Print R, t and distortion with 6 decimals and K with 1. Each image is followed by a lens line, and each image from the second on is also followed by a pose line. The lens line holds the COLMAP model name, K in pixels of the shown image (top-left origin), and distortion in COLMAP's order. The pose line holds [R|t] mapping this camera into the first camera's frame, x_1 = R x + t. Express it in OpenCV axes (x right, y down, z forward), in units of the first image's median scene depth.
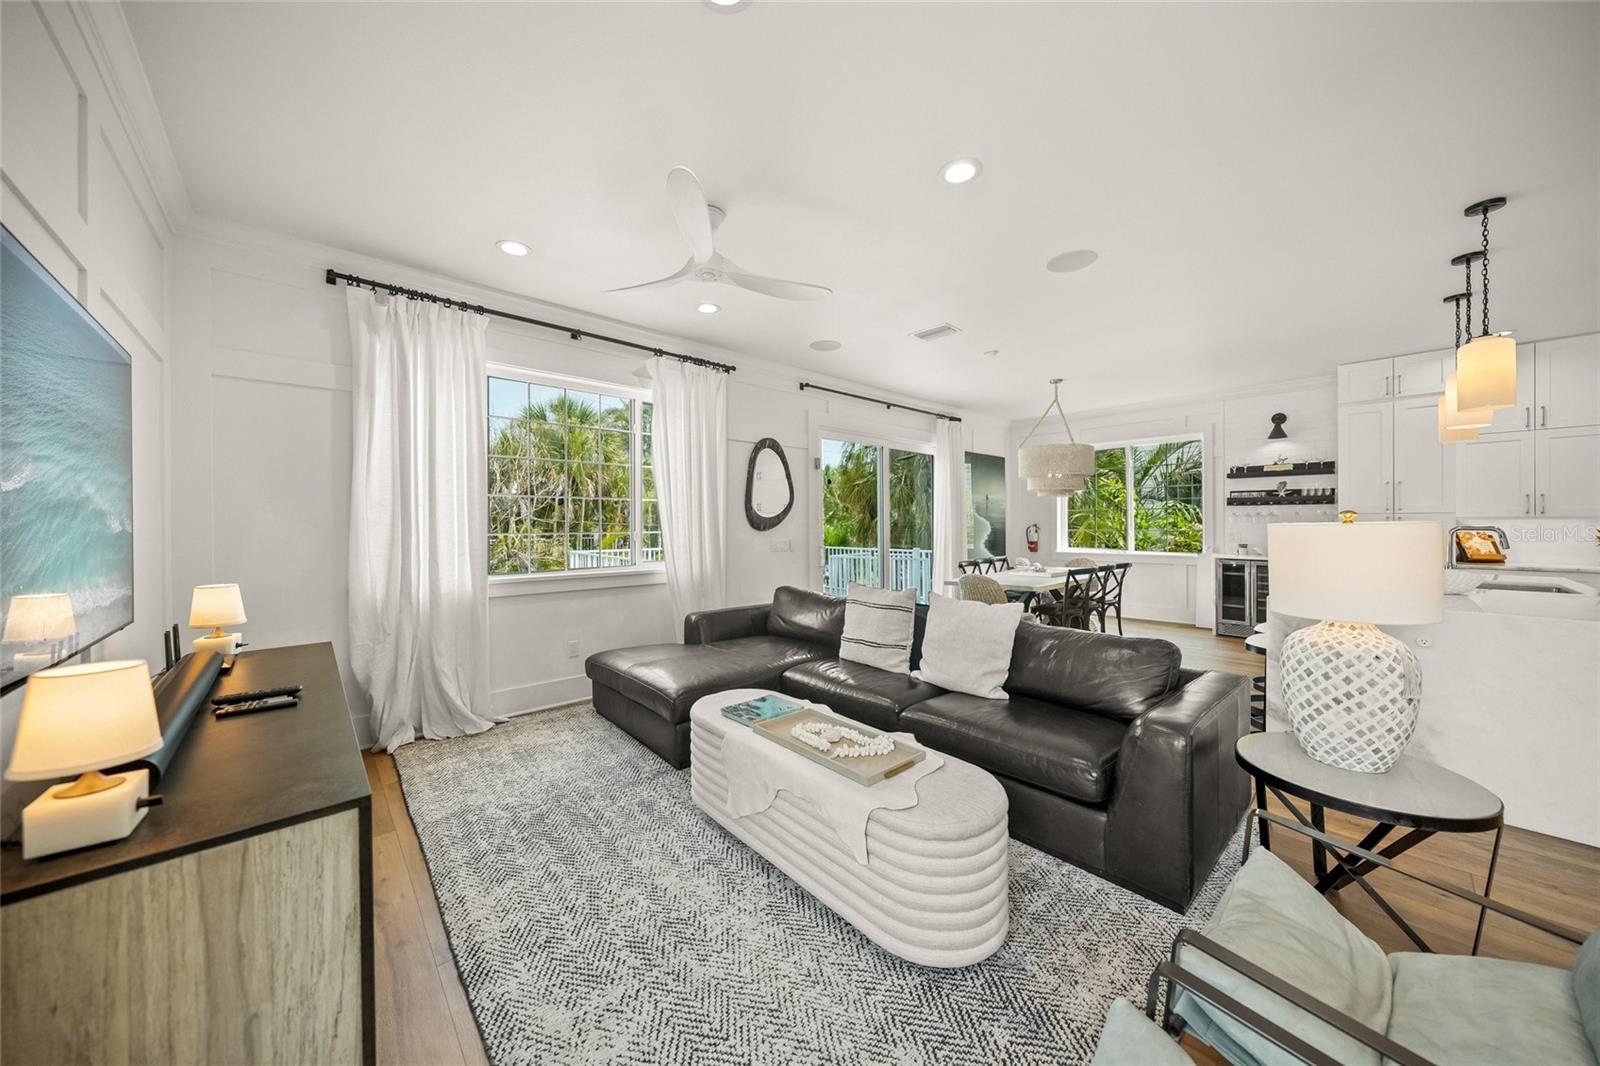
lens RADIAL K [[544.8, 0, 803.6], [0, 544.8, 526.6], [0, 0, 1]] dist [-0.001854, -0.000301]
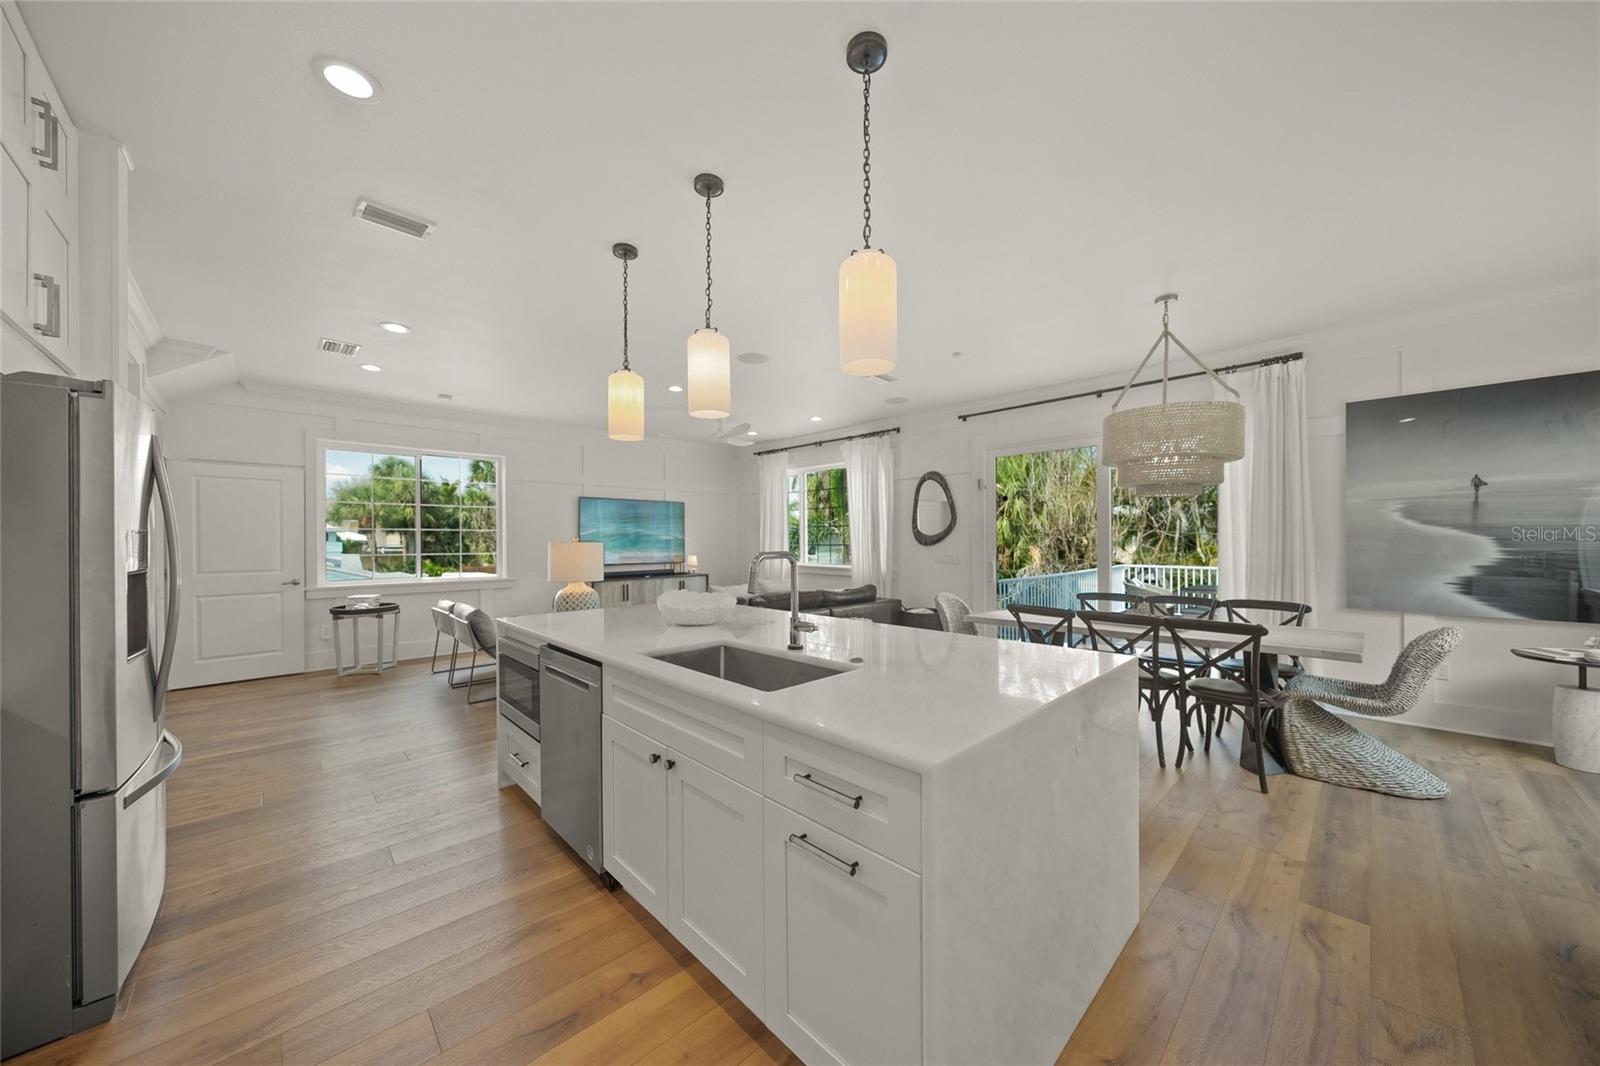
lens RADIAL K [[555.3, 0, 797.2], [0, 555.3, 537.6], [0, 0, 1]] dist [-0.000713, -0.000057]
pose [[0.020380, -0.001021, -0.999792, 1.196445], [-0.002816, 0.999995, -0.001079, -0.008840], [0.999788, 0.002837, 0.020377, 0.664322]]
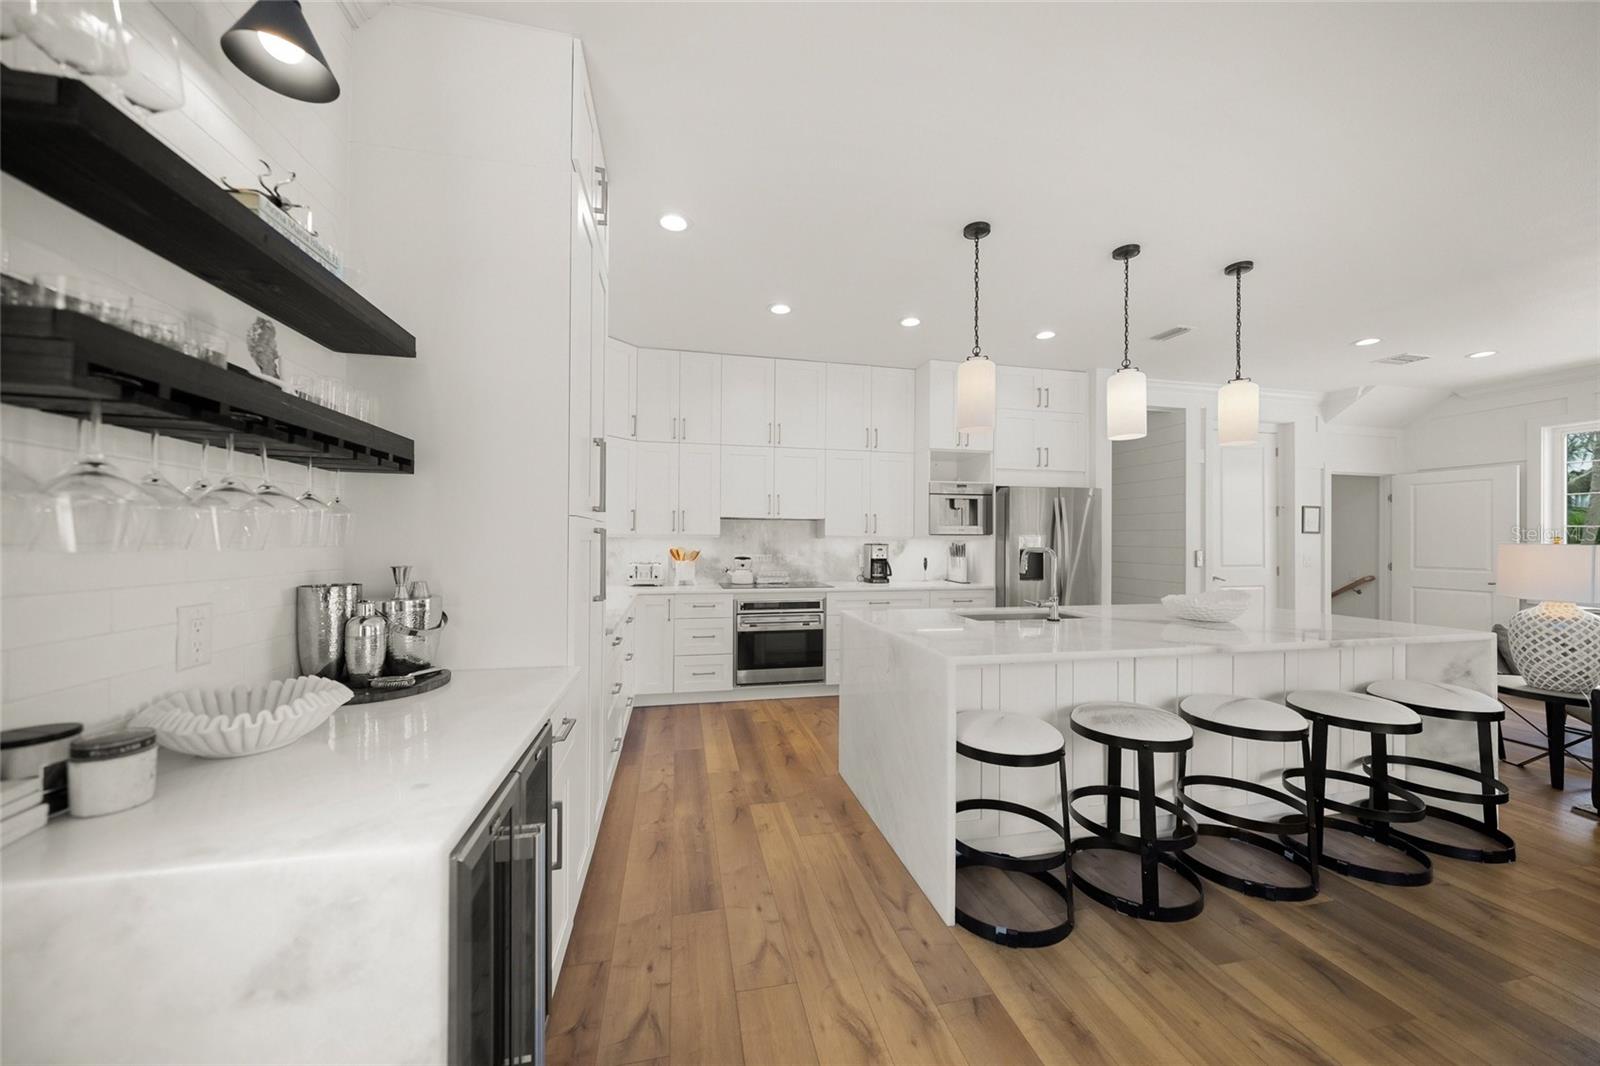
lens RADIAL K [[555.3, 0, 797.2], [0, 555.3, 537.6], [0, 0, 1]] dist [-0.000713, -0.000057]
pose [[-0.862863, -0.000015, 0.505437, 0.739789], [0.002376, 0.999989, 0.004086, -0.014463], [-0.505432, 0.004727, -0.862854, 1.247687]]
